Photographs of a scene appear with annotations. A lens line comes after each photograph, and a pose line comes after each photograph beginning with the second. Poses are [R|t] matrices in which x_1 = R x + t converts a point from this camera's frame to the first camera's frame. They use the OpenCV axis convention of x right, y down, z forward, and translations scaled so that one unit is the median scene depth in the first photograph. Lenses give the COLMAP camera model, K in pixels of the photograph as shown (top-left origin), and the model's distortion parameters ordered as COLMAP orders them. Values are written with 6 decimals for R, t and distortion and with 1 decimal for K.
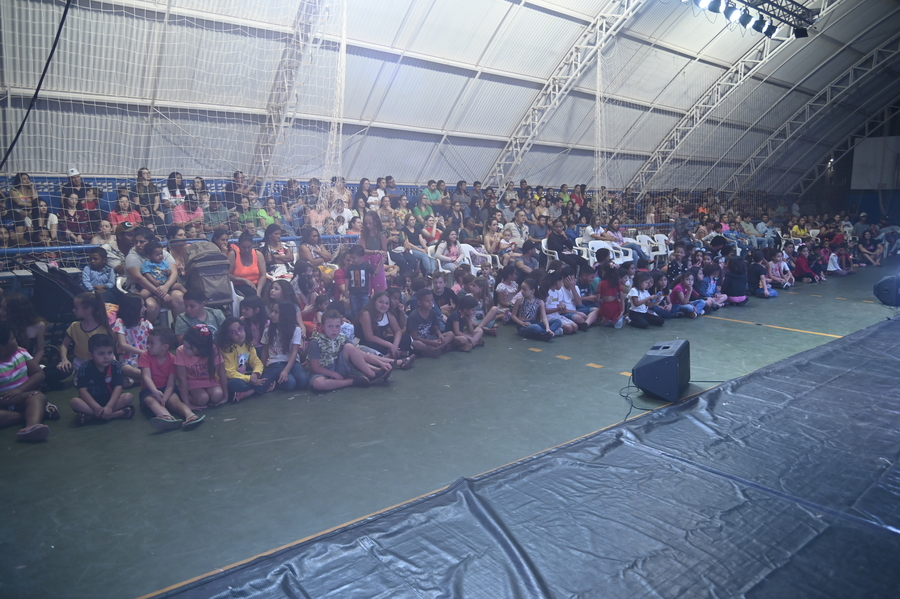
lens RADIAL K [[626.3, 0, 452.9], [0, 626.3, 295.6], [0, 0, 1]] dist [-0.024648, 0.002323]
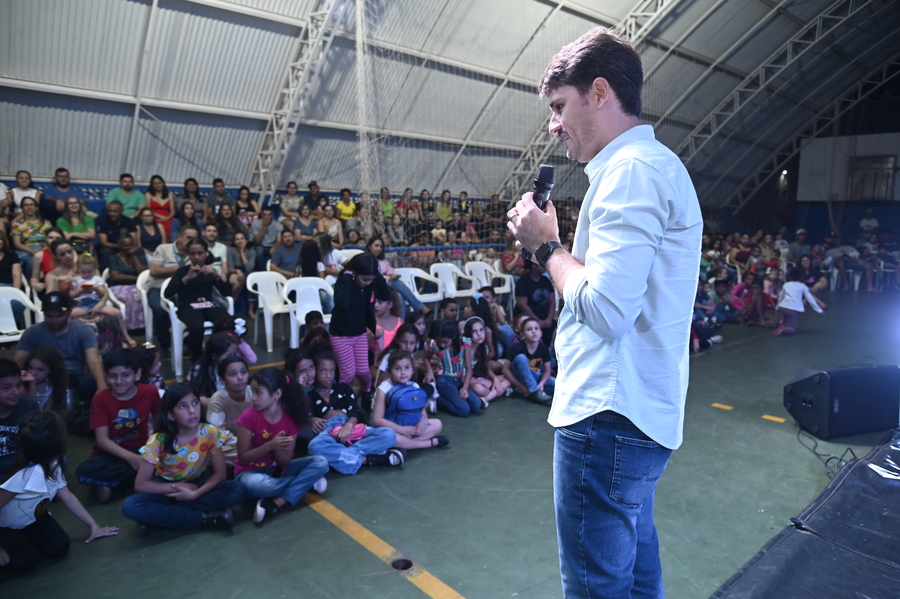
lens RADIAL K [[626.3, 0, 453.6], [0, 626.3, 300.1], [0, 0, 1]] dist [-0.024648, 0.002323]
pose [[0.998972, -0.001797, 0.045304, 0.185443], [0.002594, 0.999843, -0.017547, -0.032632], [-0.045265, 0.017646, 0.998819, 0.246327]]
